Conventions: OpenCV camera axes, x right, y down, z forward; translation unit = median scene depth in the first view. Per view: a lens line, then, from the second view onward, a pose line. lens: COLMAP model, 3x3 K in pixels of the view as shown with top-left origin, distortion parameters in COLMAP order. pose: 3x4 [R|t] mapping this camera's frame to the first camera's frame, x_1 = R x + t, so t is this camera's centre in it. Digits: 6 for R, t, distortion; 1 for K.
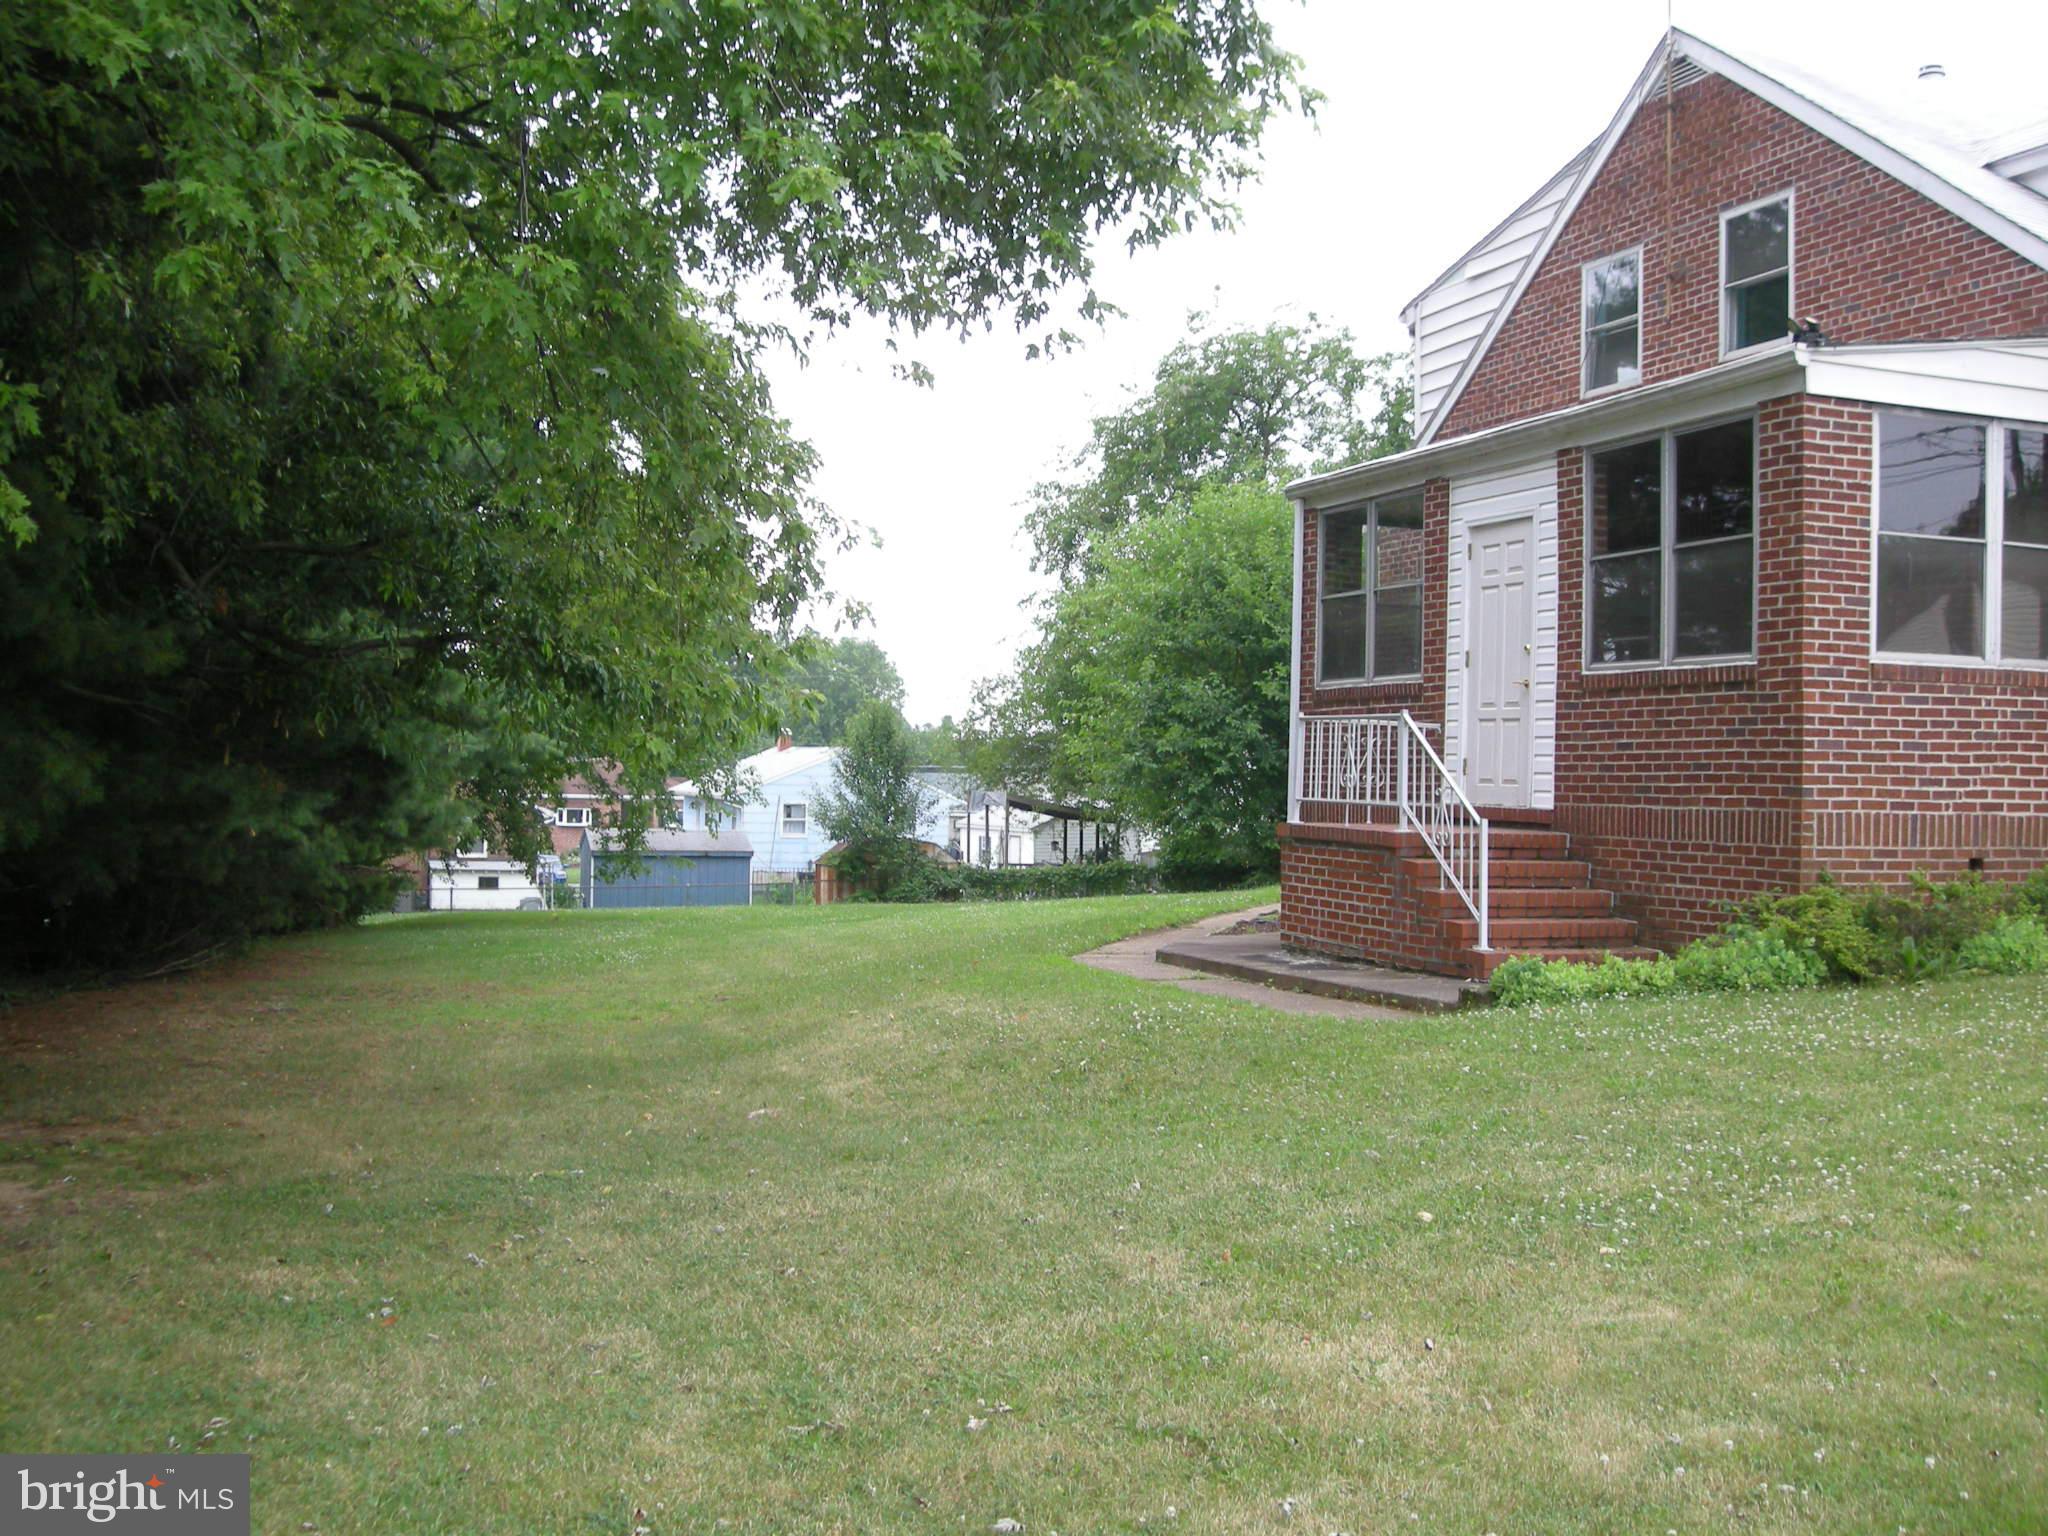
lens RADIAL K [[2152.2, 0, 1024.2], [0, 2152.2, 769.8], [0, 0, 1]] dist [-0.140463, 0.000000]
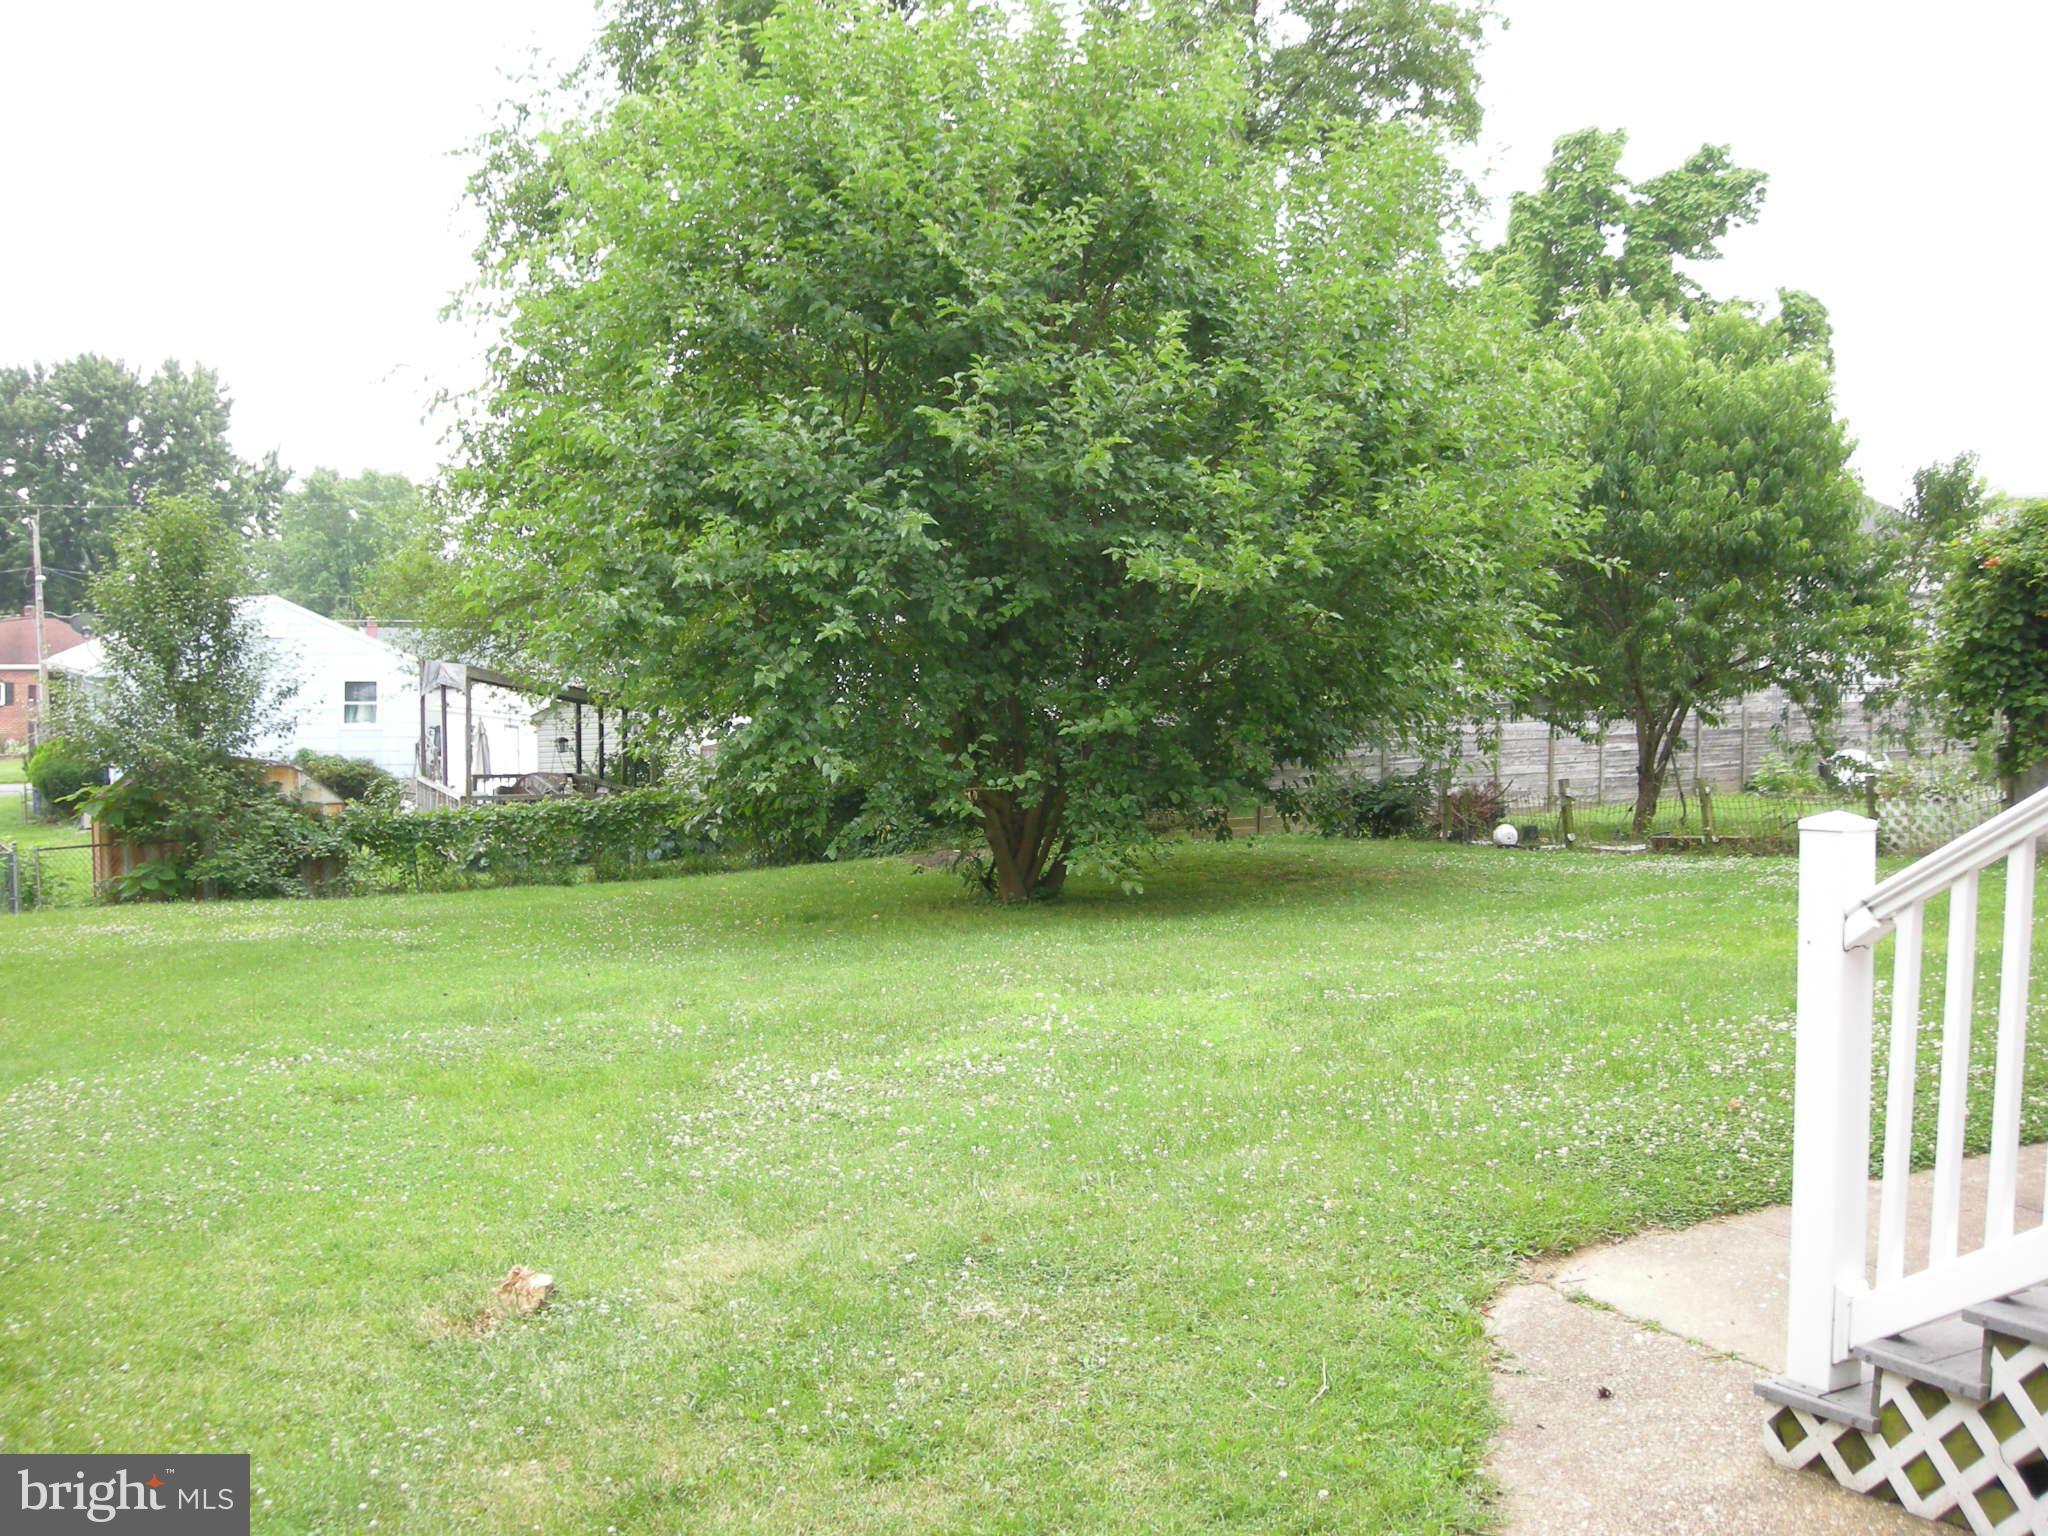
lens RADIAL K [[2152.2, 0, 1024.1], [0, 2152.2, 768.8], [0, 0, 1]] dist [-0.140463, 0.000000]
pose [[0.982018, -0.018224, 0.187906, 0.049589], [0.005297, 0.997598, 0.069067, -0.001415], [-0.188714, -0.066830, 0.979756, 0.587193]]
